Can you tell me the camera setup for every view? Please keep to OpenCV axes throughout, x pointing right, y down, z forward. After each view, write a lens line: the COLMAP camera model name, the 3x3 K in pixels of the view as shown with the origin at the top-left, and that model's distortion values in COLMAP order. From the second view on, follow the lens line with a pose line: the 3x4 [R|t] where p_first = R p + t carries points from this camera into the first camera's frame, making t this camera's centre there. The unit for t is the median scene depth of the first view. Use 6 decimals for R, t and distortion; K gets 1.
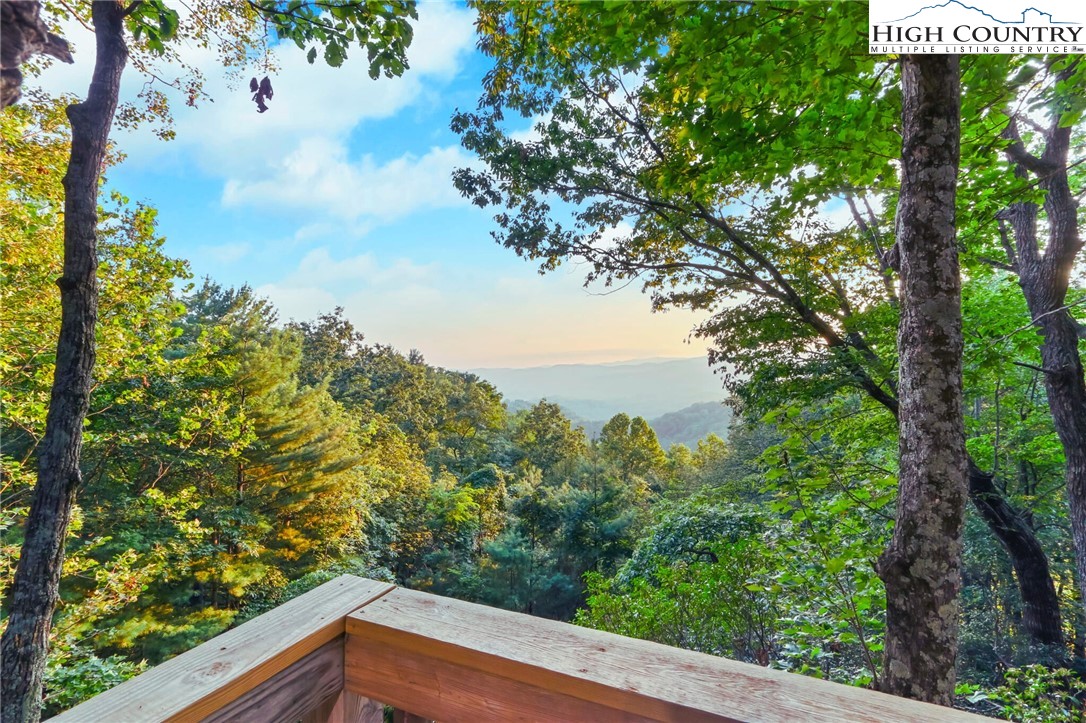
lens RADIAL K [[497.6, 0, 536.7], [0, 497.6, 373.0], [0, 0, 1]] dist [0.005273, 0.000371]
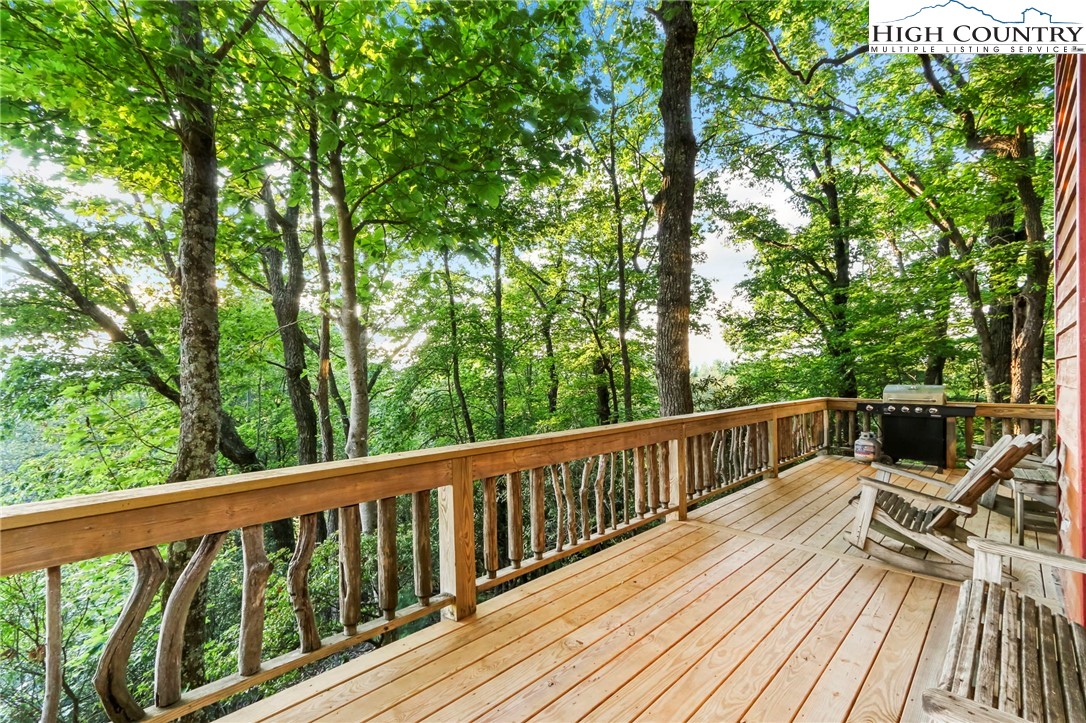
lens RADIAL K [[497.6, 0, 536.7], [0, 497.6, 373.0], [0, 0, 1]] dist [0.005273, 0.000371]
pose [[0.323814, 0.005615, 0.946104, -0.055947], [-0.000485, 0.999983, -0.005769, 0.010705], [-0.946121, 0.001410, 0.323811, -0.080461]]
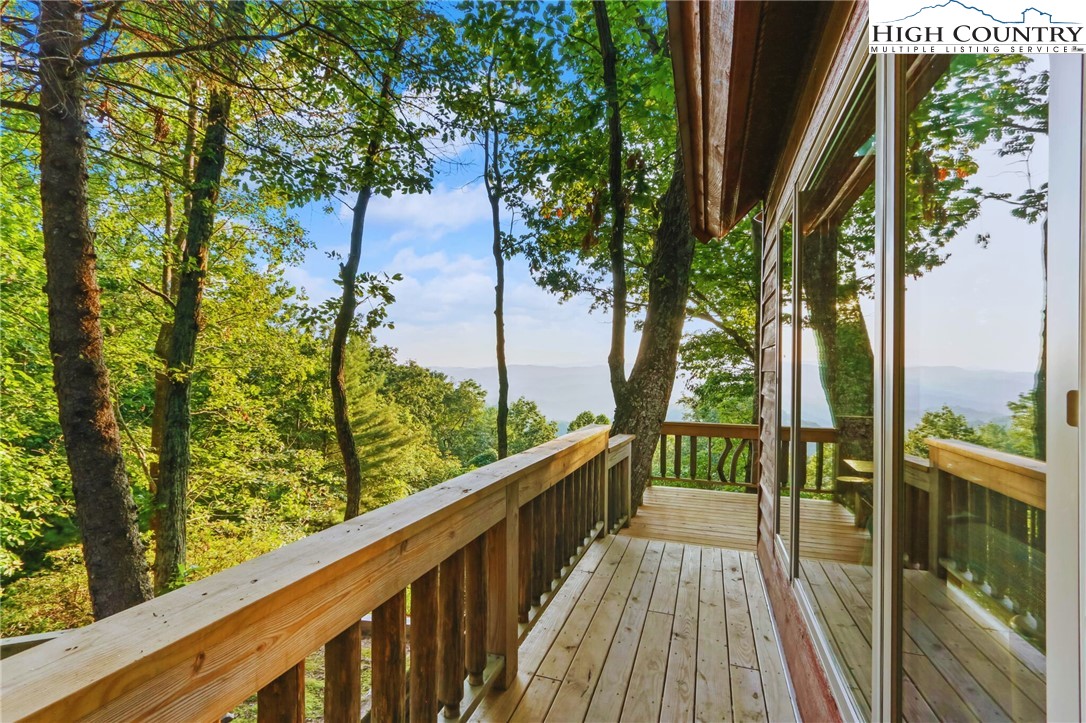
lens RADIAL K [[497.6, 0, 536.7], [0, 497.6, 373.0], [0, 0, 1]] dist [0.005273, 0.000371]
pose [[0.995174, 0.022535, 0.095504, -0.206543], [-0.022522, 0.999746, -0.001213, -0.004645], [-0.095507, -0.000944, 0.995428, -0.422875]]
